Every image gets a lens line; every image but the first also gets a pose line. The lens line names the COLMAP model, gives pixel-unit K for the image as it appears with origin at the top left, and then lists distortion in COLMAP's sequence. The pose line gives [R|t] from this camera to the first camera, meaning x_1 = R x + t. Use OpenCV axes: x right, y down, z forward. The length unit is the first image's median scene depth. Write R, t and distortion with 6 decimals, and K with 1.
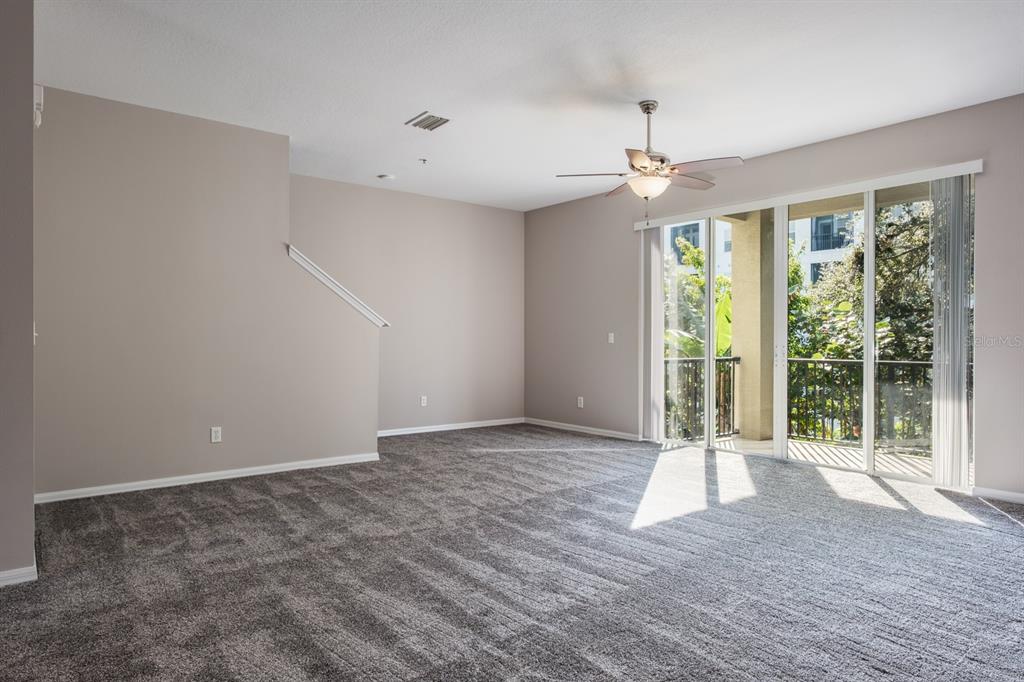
lens RADIAL K [[634.4, 0, 512.0], [0, 634.4, 341.0], [0, 0, 1]] dist [-0.031637, 0.001893]
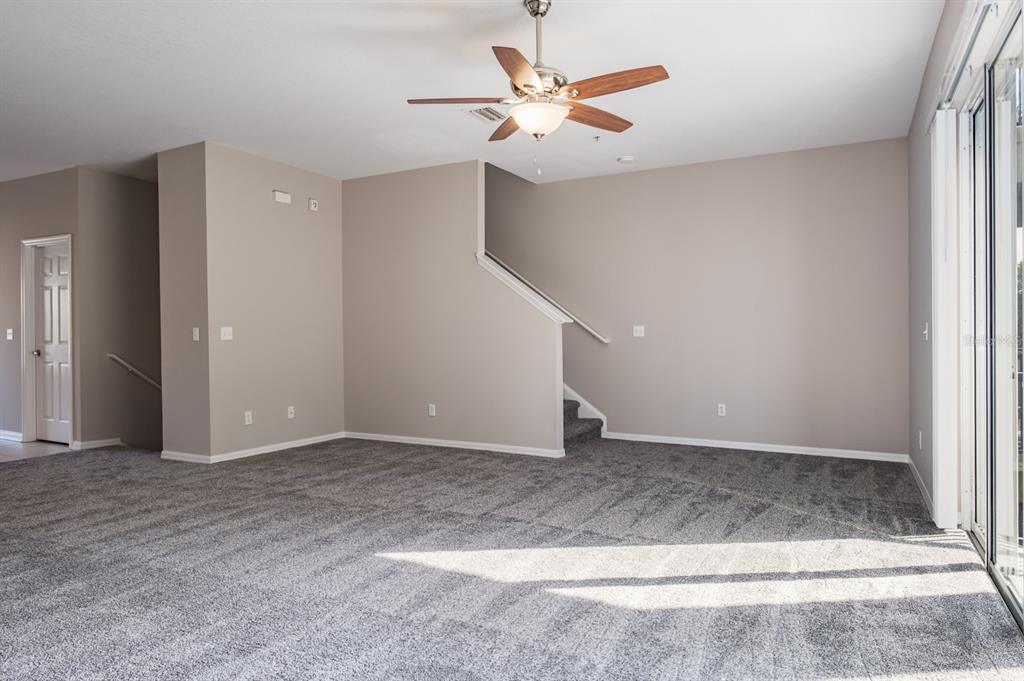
lens RADIAL K [[634.4, 0, 512.0], [0, 634.4, 340.5], [0, 0, 1]] dist [-0.031637, 0.001893]
pose [[0.393890, 0.001757, -0.919156, 1.109656], [0.001606, 0.999995, 0.002600, 0.005113], [0.919156, -0.002500, 0.393885, 0.904077]]
